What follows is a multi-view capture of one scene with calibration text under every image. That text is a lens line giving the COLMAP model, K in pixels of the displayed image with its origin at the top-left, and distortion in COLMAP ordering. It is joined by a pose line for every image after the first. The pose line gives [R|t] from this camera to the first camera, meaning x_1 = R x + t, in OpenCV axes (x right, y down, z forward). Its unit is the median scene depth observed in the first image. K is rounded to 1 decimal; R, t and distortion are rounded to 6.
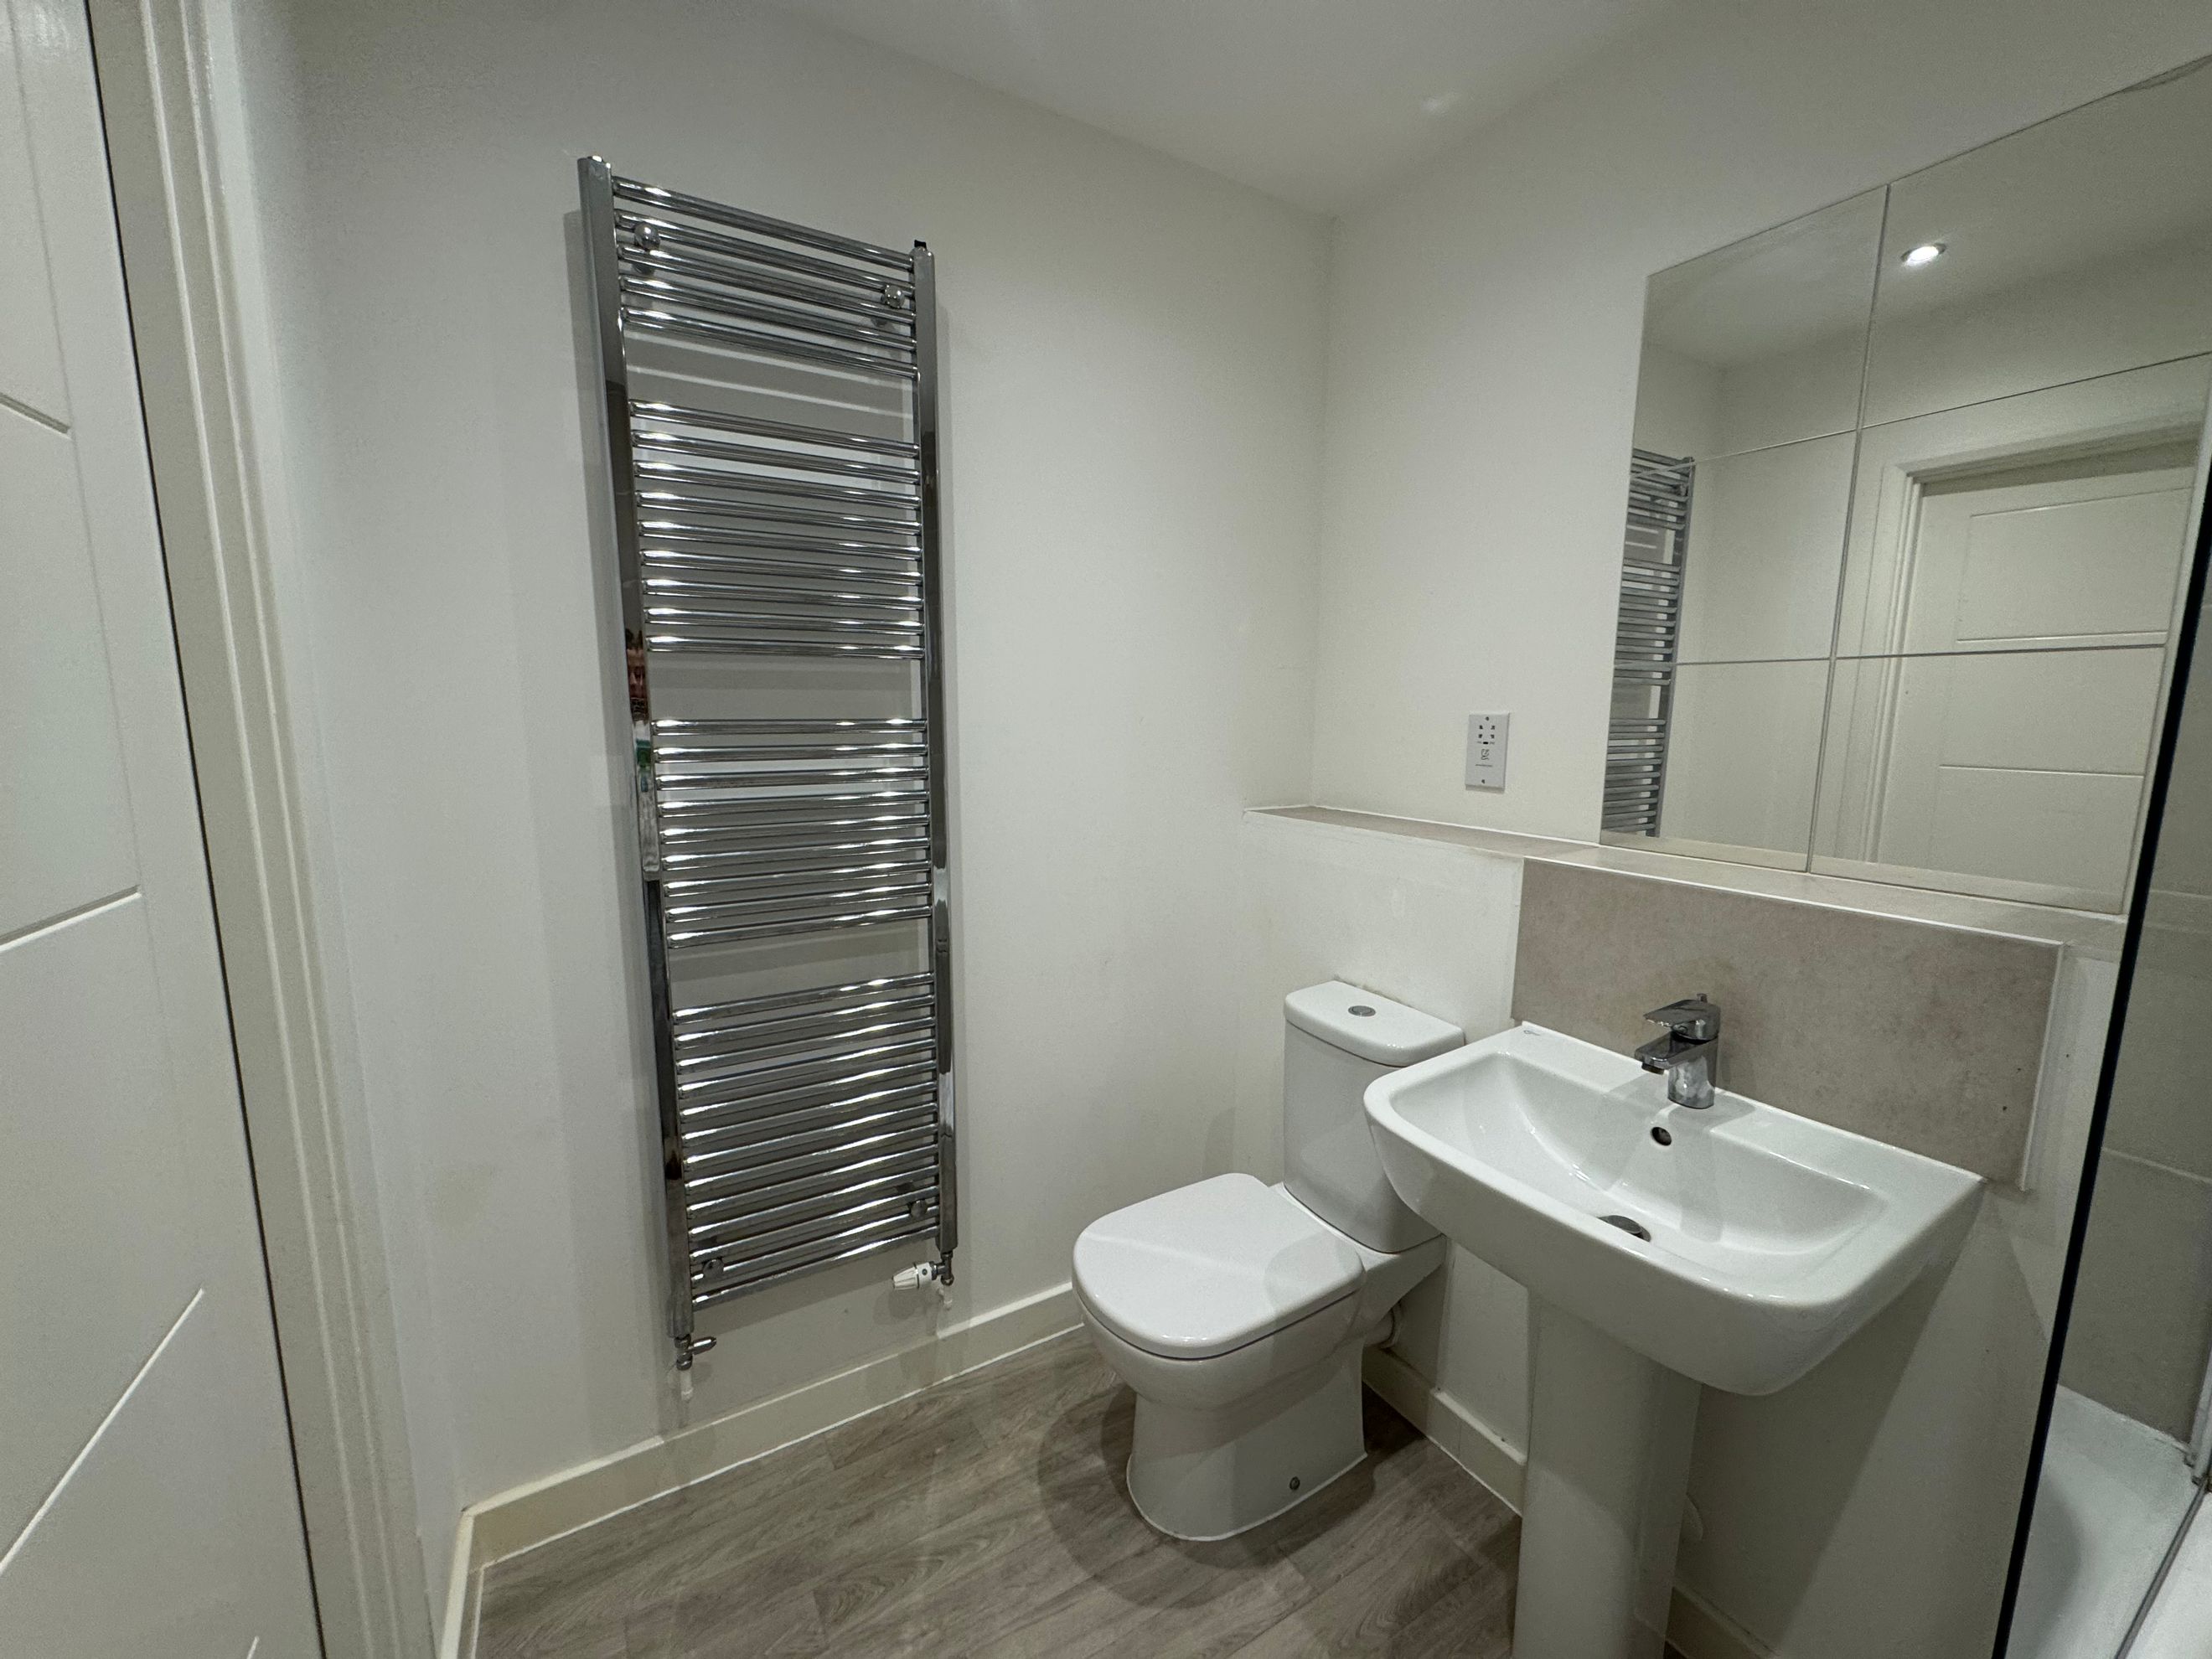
lens RADIAL K [[878.1, 0, 1107.1], [0, 878.1, 828.3], [0, 0, 1]] dist [-0.008008, 0.000997]
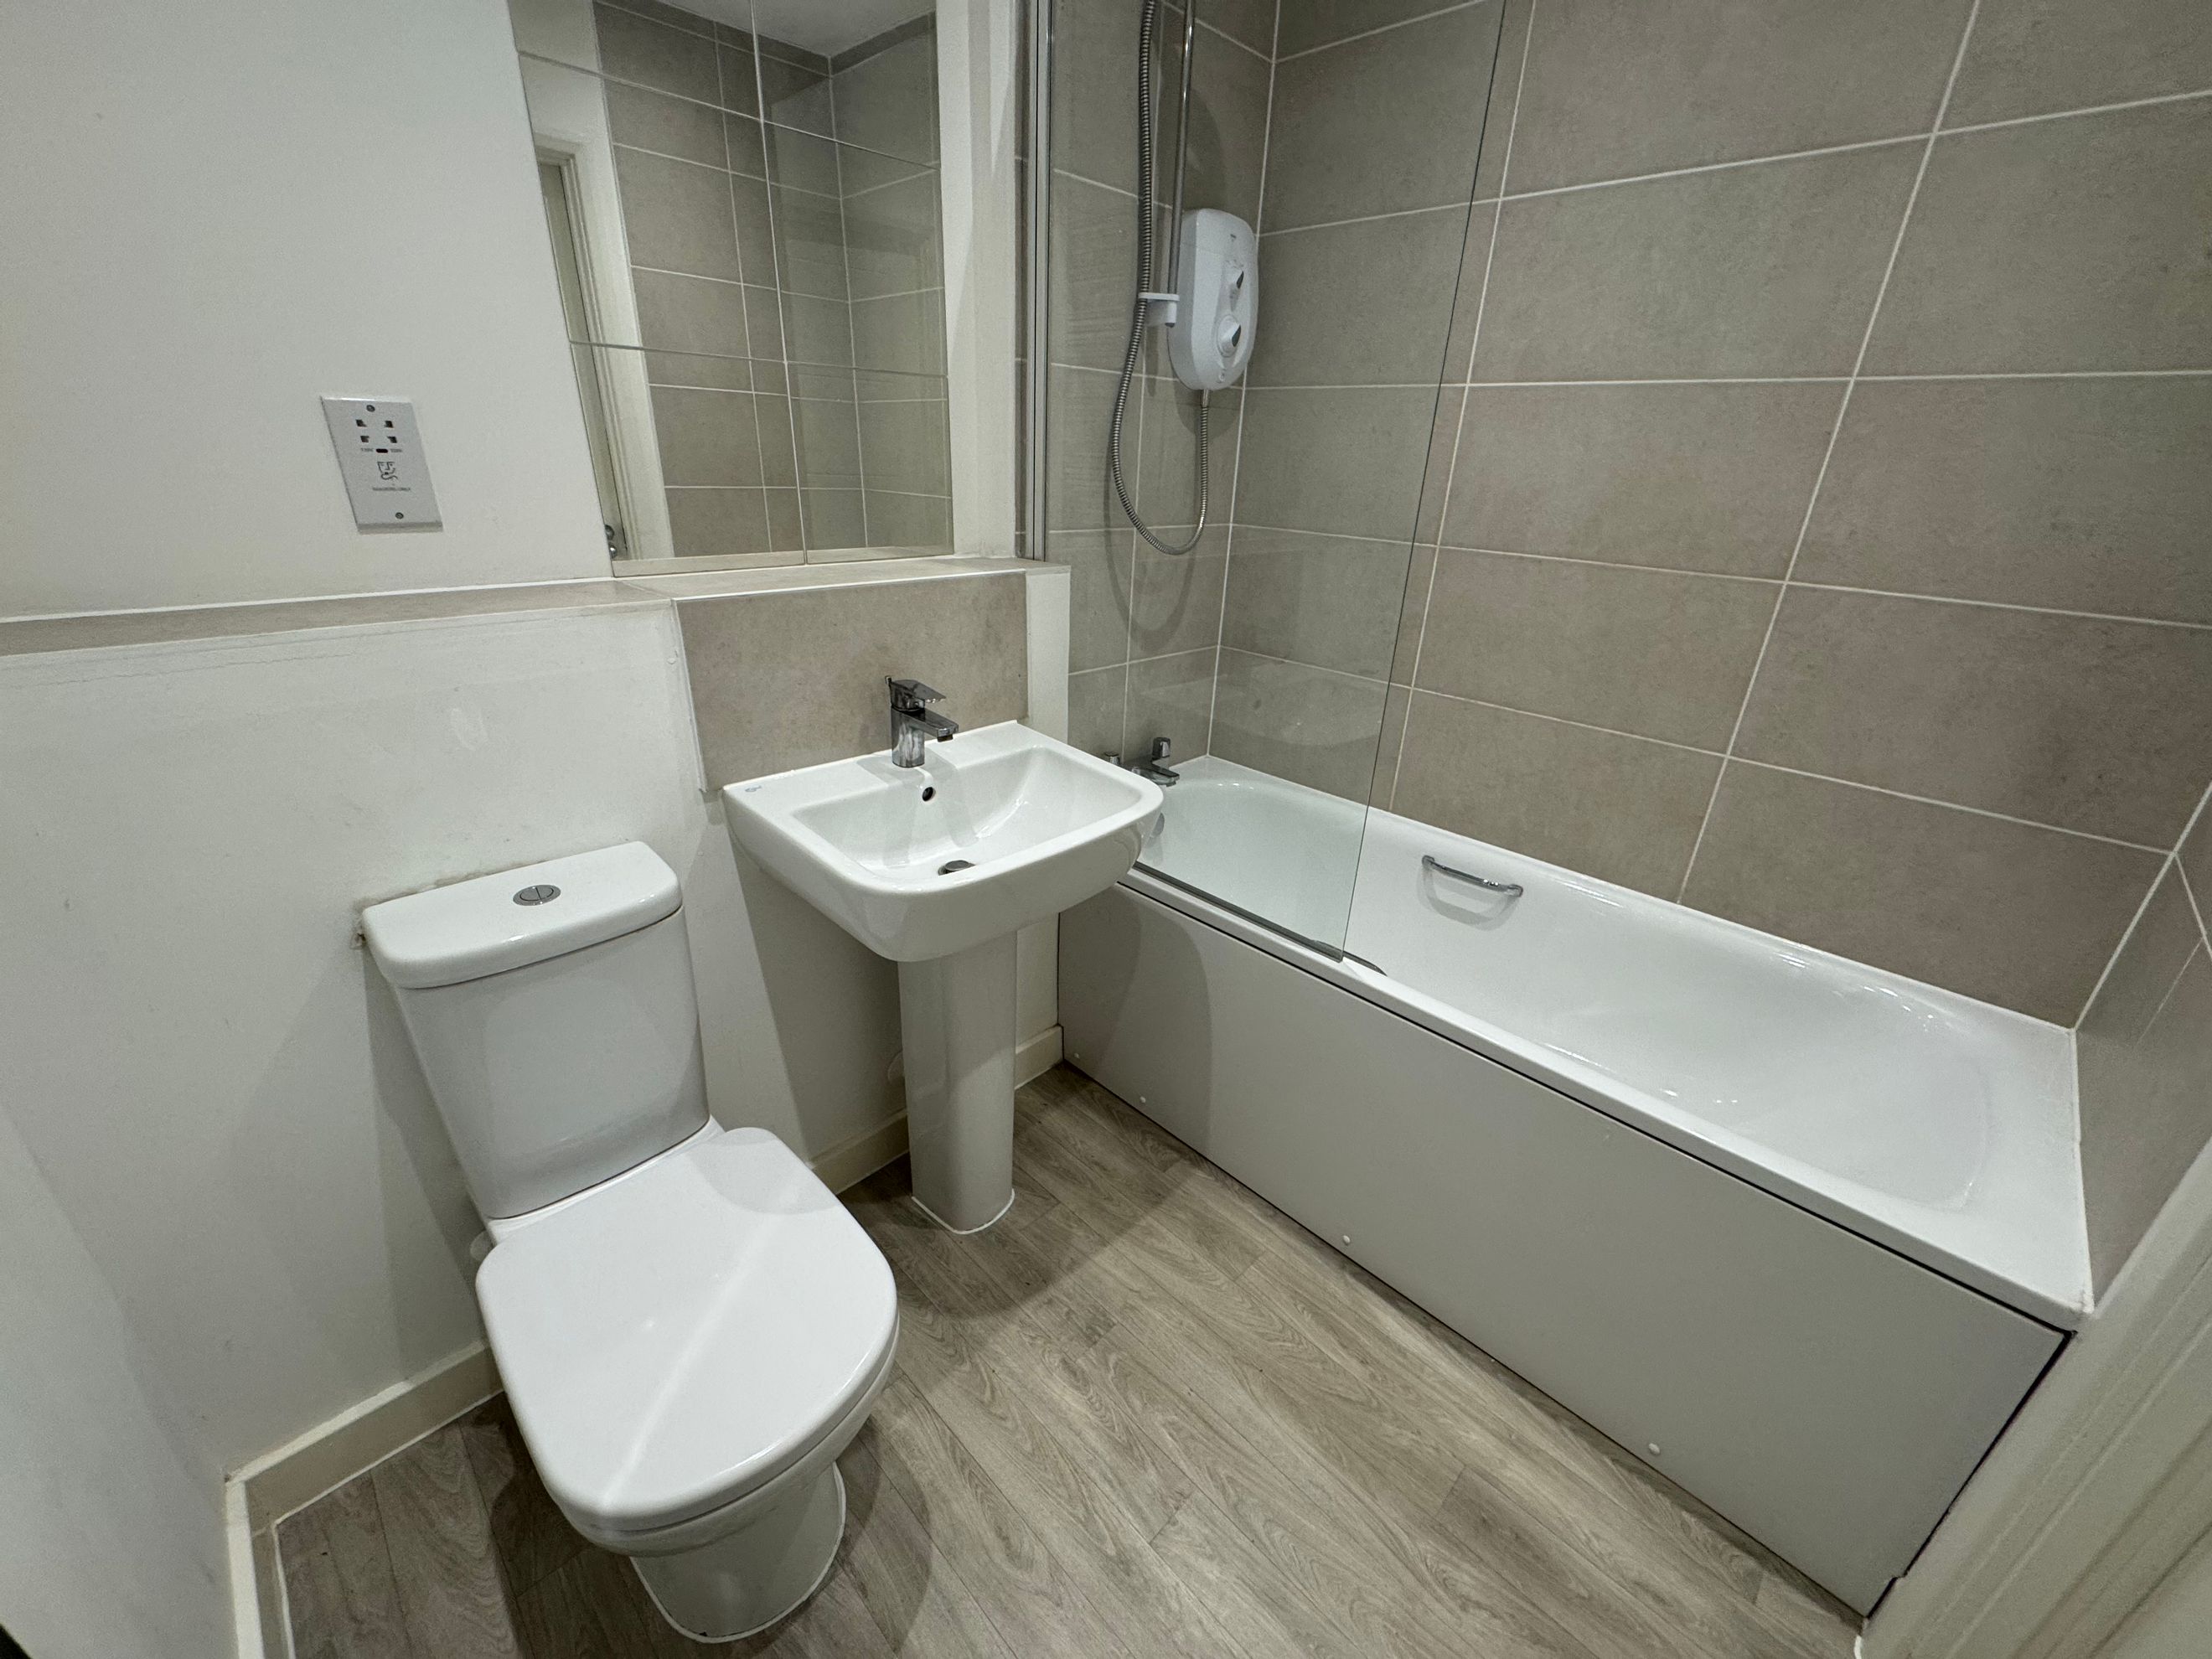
lens RADIAL K [[878.1, 0, 1107.1], [0, 878.1, 828.3], [0, 0, 1]] dist [-0.008008, 0.000997]
pose [[-0.251951, -0.399658, 0.881359, -0.448440], [0.094751, 0.896176, 0.433464, -0.096182], [-0.963090, 0.192722, -0.187924, 0.839213]]
